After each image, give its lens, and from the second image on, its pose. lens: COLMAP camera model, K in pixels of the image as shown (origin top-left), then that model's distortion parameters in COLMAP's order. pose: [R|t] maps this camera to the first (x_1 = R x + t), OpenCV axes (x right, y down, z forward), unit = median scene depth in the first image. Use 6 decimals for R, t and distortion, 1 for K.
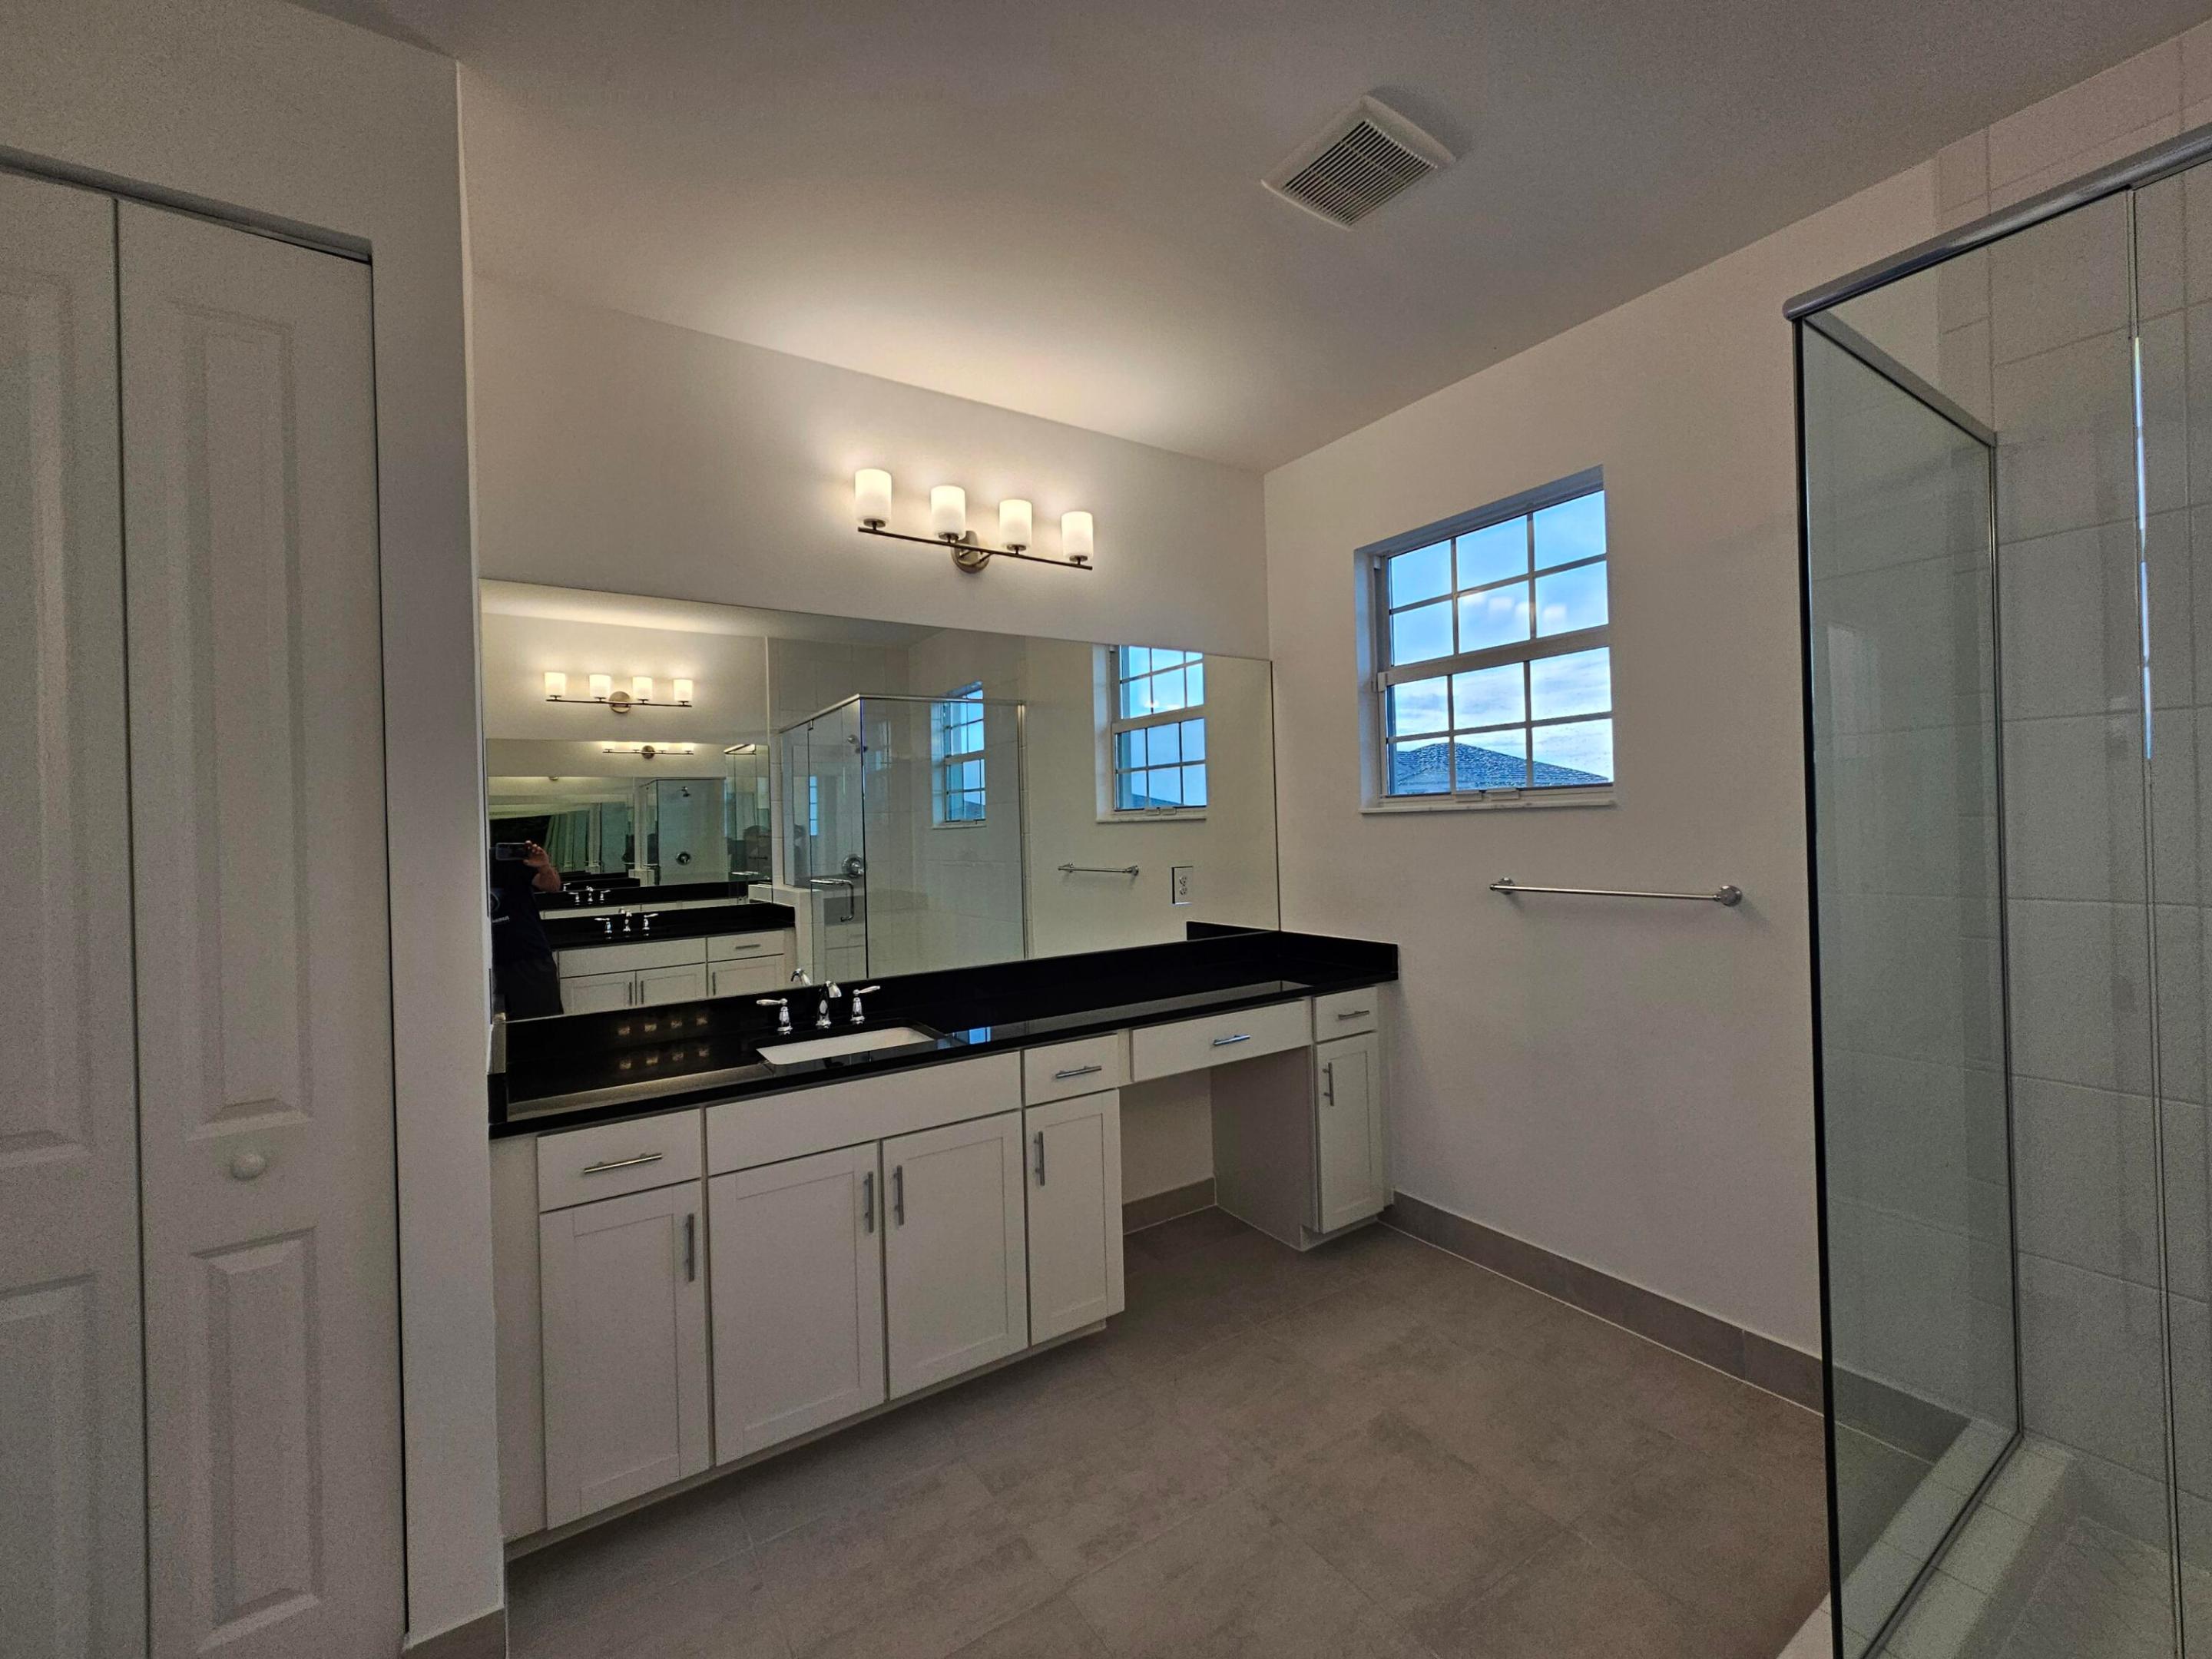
lens RADIAL K [[897.6, 0, 1106.0], [0, 897.6, 829.5], [0, 0, 1]] dist [-0.002006, 0.000352]
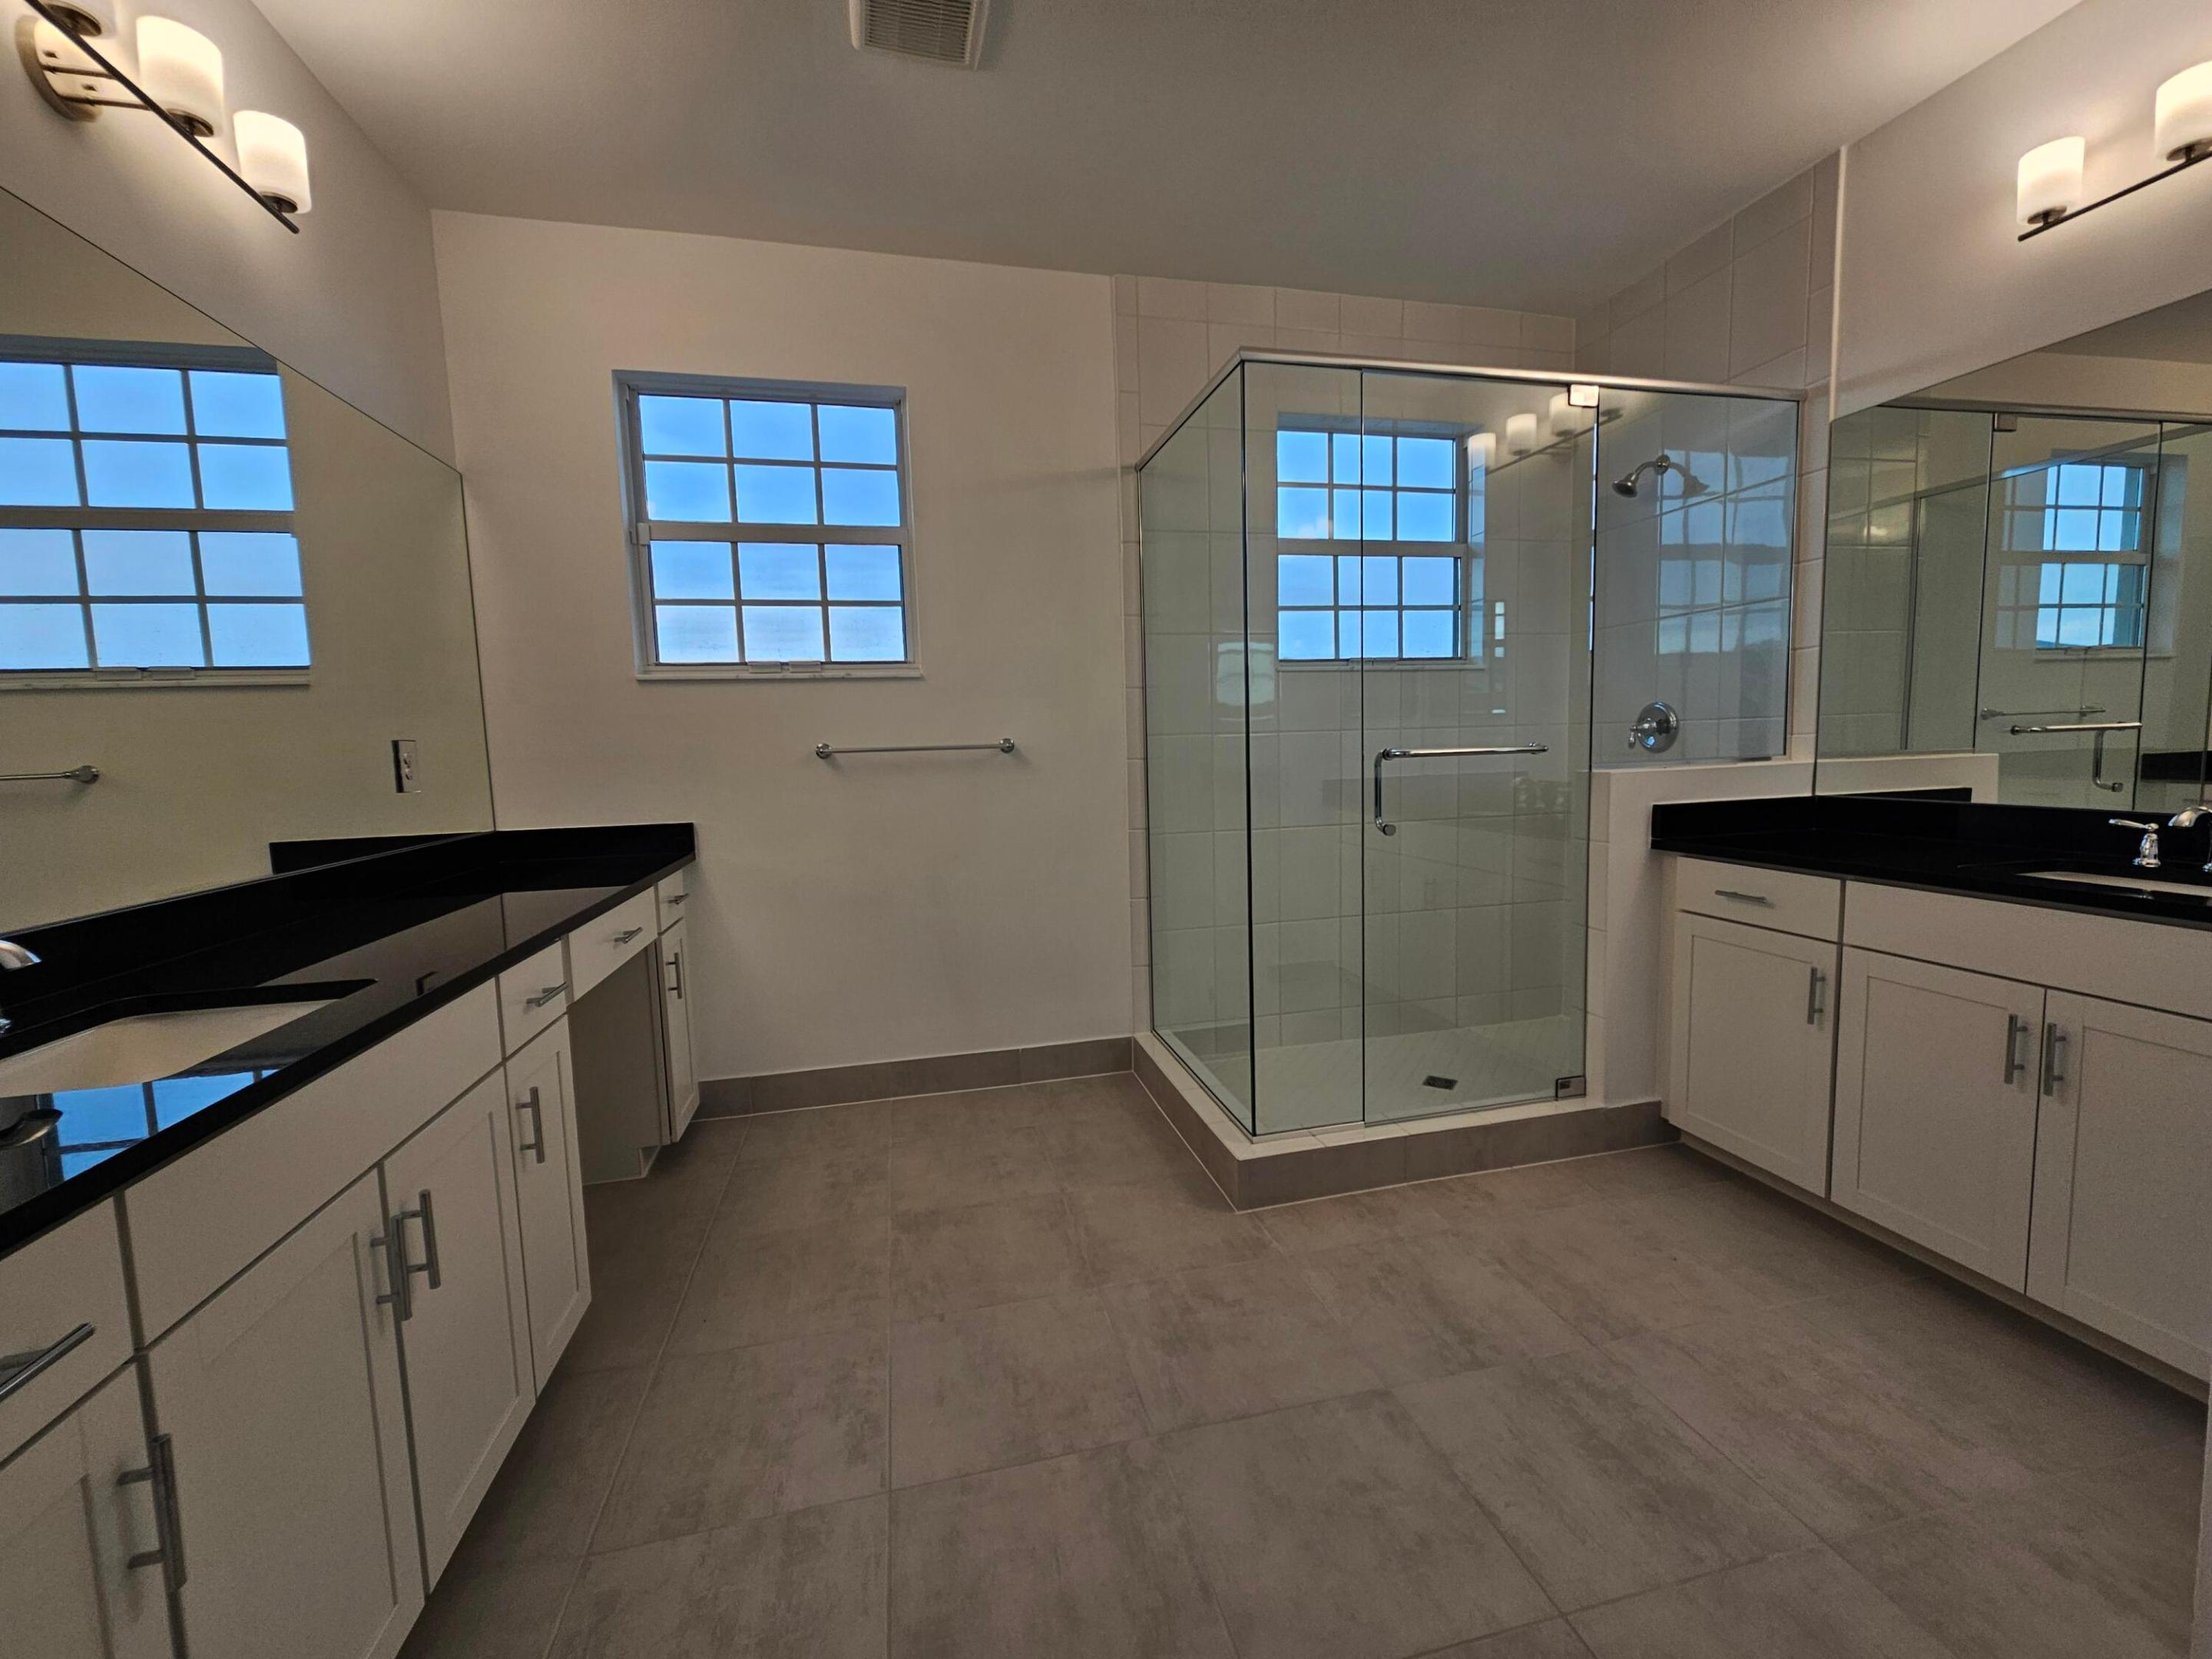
lens RADIAL K [[897.6, 0, 1106.0], [0, 897.6, 829.5], [0, 0, 1]] dist [-0.002006, 0.000352]
pose [[0.344469, -0.075742, 0.935737, -0.431309], [0.022461, 0.997120, 0.072442, 0.081540], [-0.938529, -0.003936, 0.345179, 0.287419]]
